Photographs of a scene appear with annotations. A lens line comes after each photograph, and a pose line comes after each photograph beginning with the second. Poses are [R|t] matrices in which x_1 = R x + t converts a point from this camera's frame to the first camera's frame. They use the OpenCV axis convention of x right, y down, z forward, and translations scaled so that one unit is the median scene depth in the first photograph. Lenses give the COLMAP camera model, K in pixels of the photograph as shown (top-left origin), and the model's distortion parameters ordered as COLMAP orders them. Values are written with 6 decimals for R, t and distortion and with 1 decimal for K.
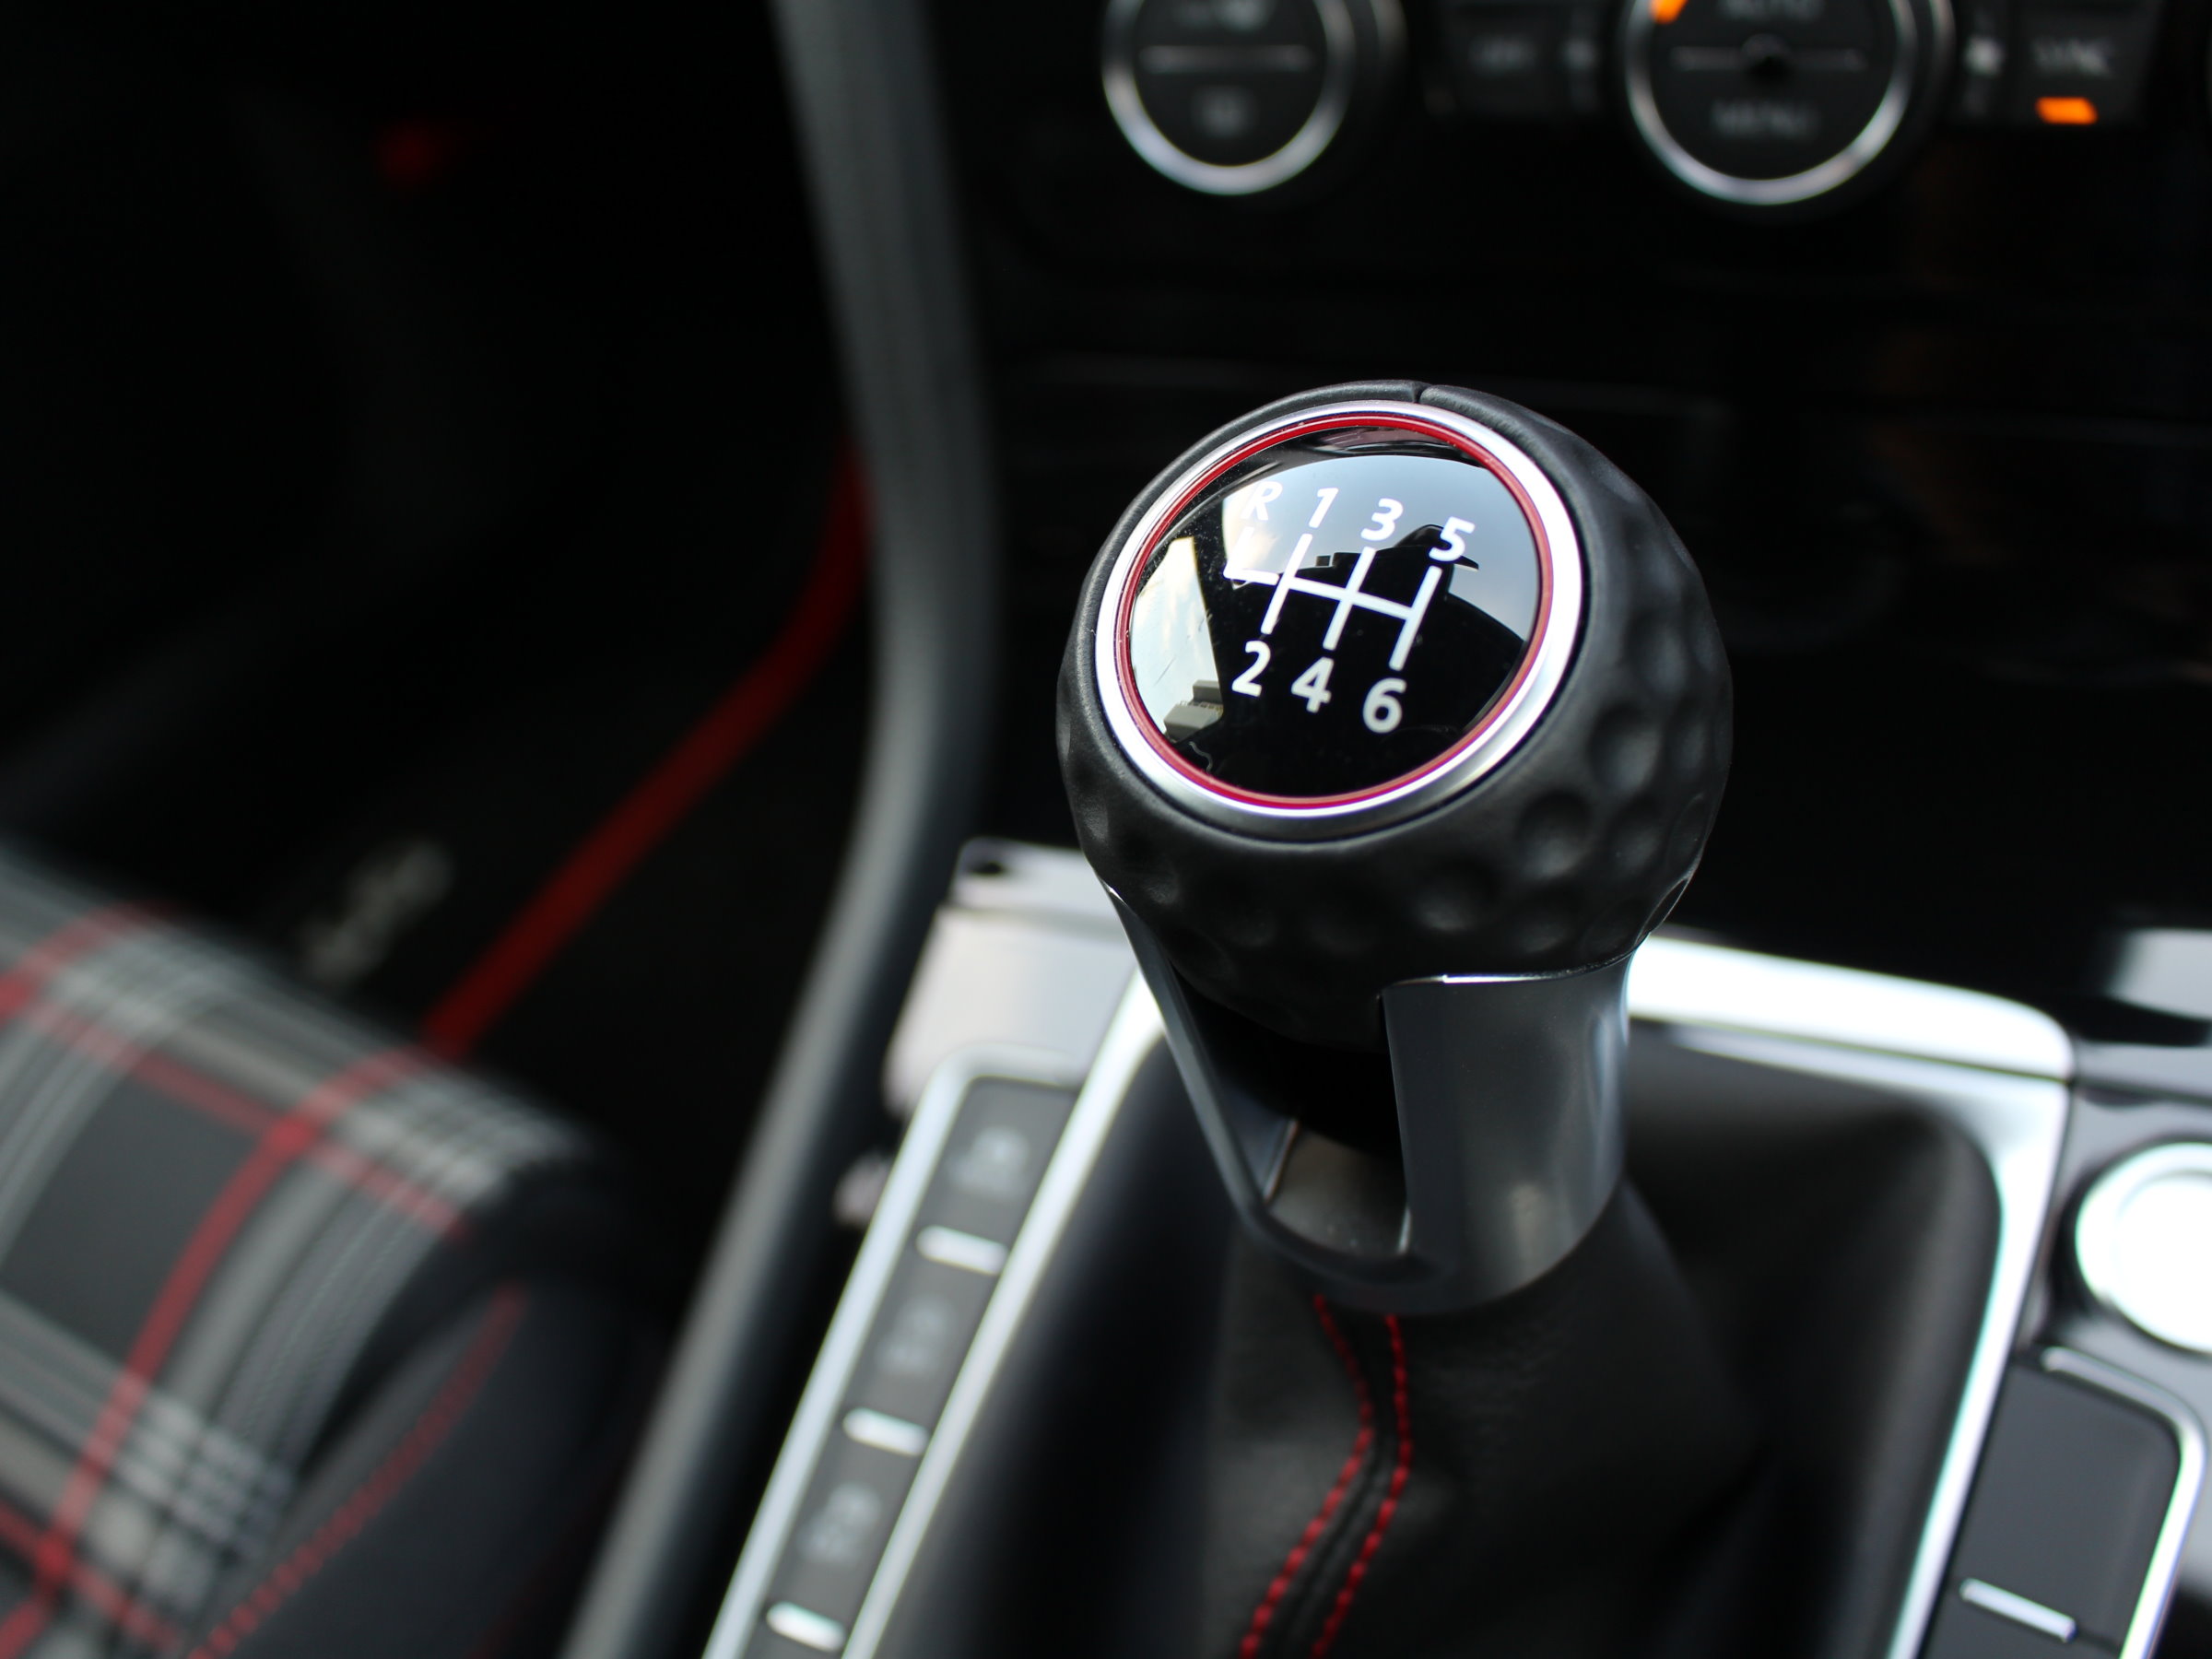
lens RADIAL K [[2143.5, 0, 1106.8], [0, 2143.5, 830.4], [0, 0, 1]] dist [-0.065404, -0.001502]
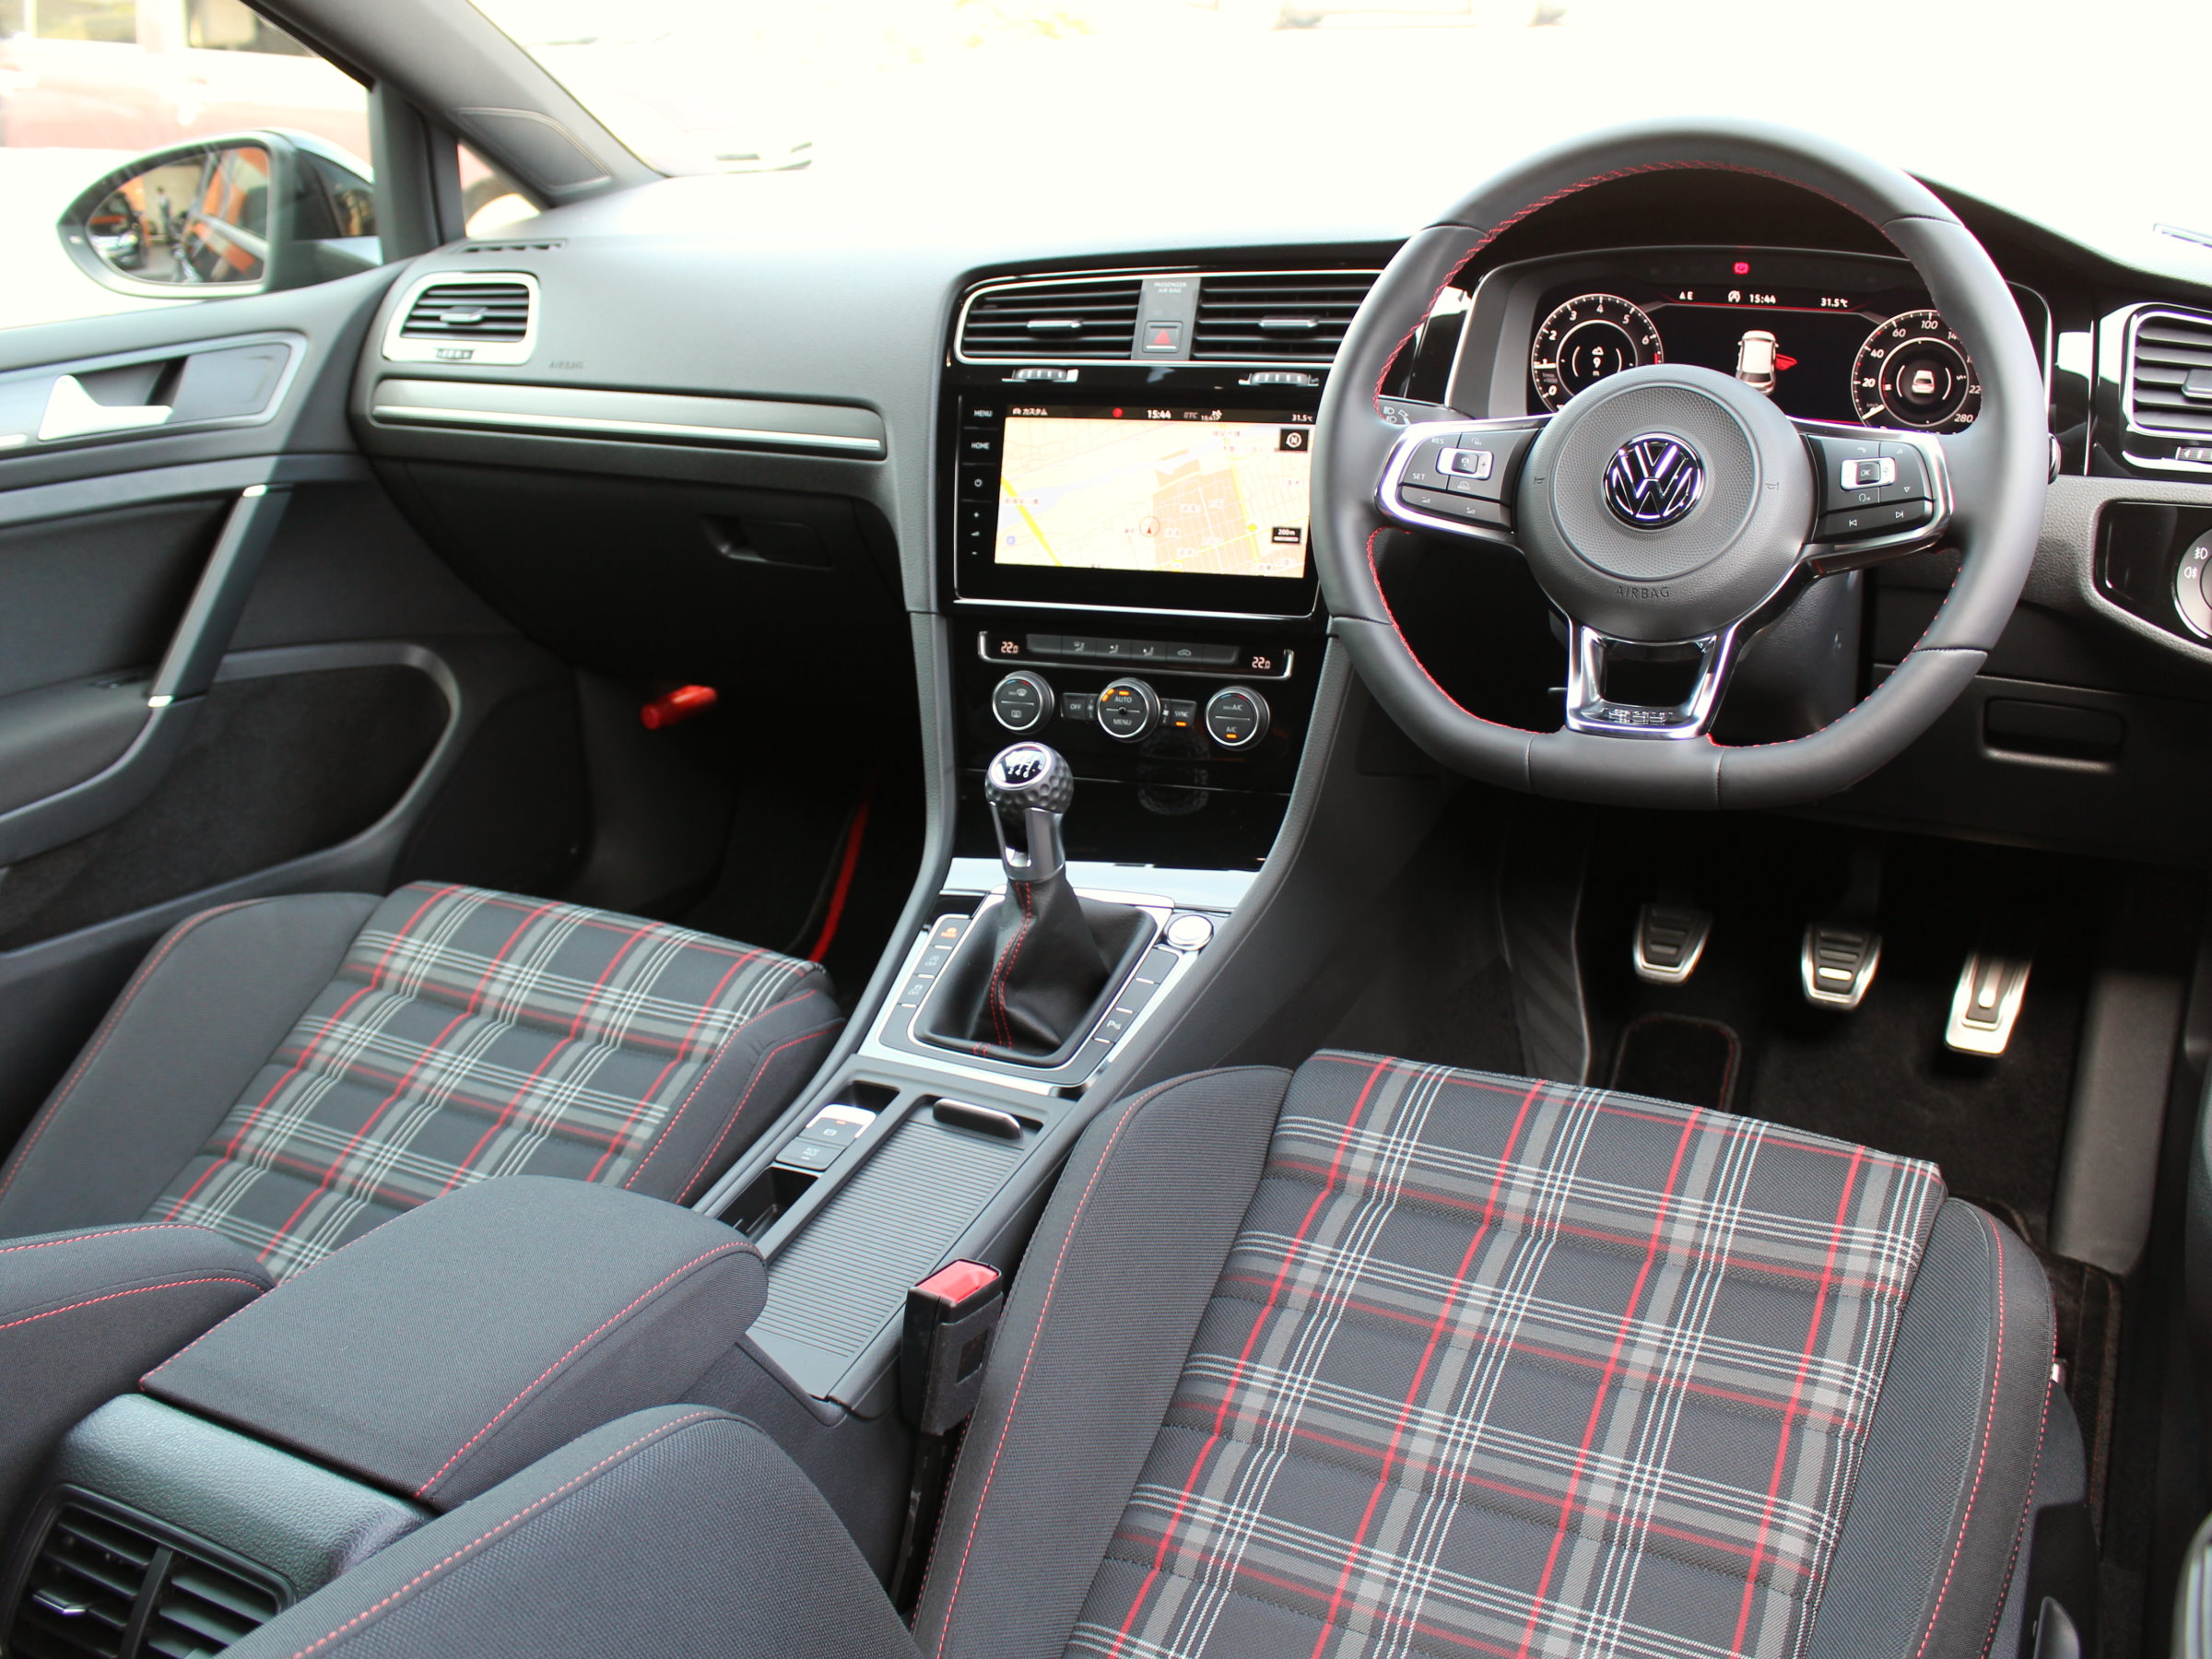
lens RADIAL K [[2143.5, 0, 1106.8], [0, 2143.5, 830.4], [0, 0, 1]] dist [-0.065404, -0.001502]
pose [[0.993804, 0.076773, 0.080365, -0.175058], [-0.050025, 0.954681, -0.293397, 2.110665], [-0.099248, 0.287558, 0.952607, -5.668521]]
